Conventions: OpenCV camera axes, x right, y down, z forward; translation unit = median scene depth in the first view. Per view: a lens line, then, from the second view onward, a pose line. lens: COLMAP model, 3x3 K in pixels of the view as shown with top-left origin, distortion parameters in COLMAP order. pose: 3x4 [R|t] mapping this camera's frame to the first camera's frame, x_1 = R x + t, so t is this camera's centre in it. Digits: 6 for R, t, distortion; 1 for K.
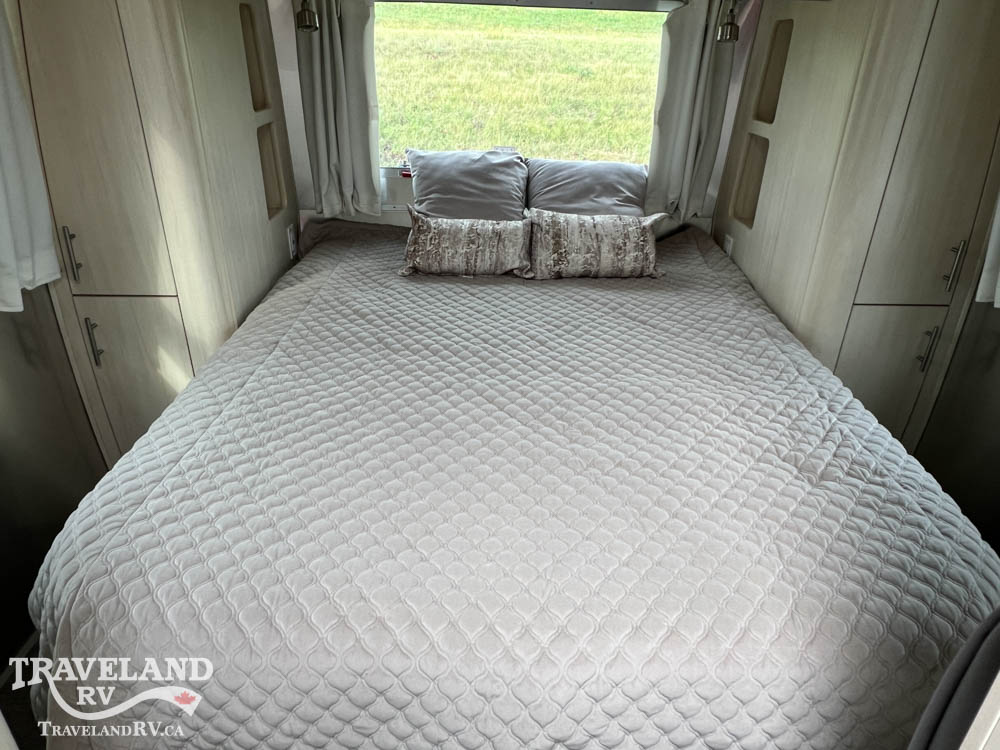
lens RADIAL K [[660.6, 0, 500.9], [0, 660.6, 374.8], [0, 0, 1]] dist [0.001260, -0.003033]
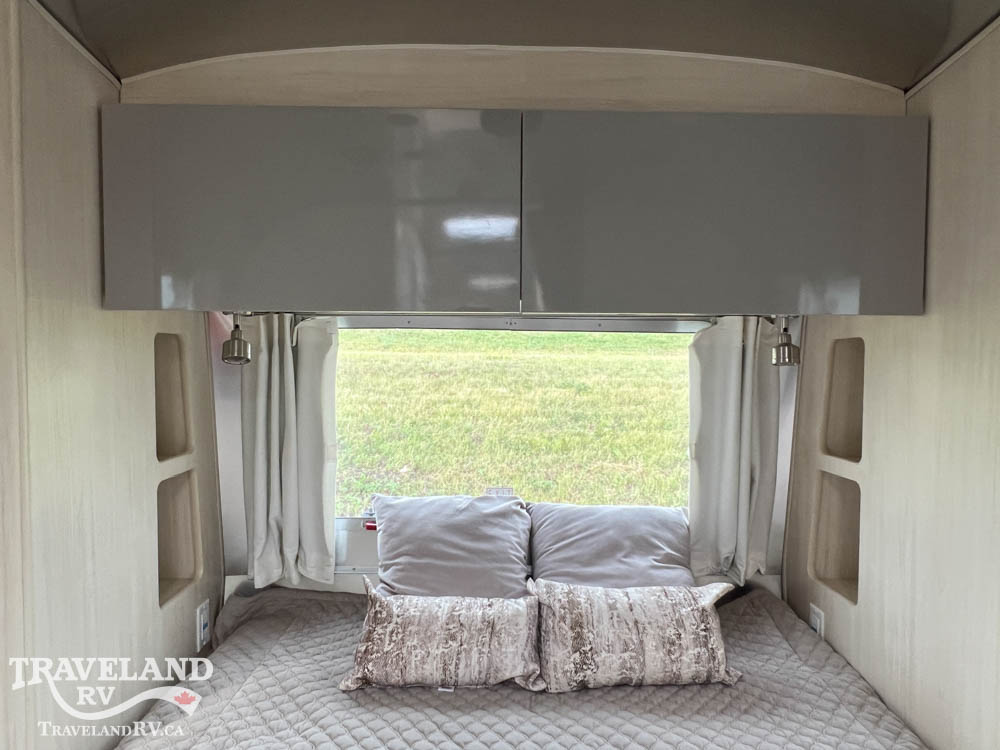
lens RADIAL K [[660.6, 0, 498.9], [0, 660.6, 378.9], [0, 0, 1]] dist [0.001260, -0.003033]
pose [[0.999820, -0.018571, -0.003903, 0.010531], [0.015152, 0.905103, -0.424923, -0.136213], [0.011424, 0.424787, 0.905221, 0.248399]]
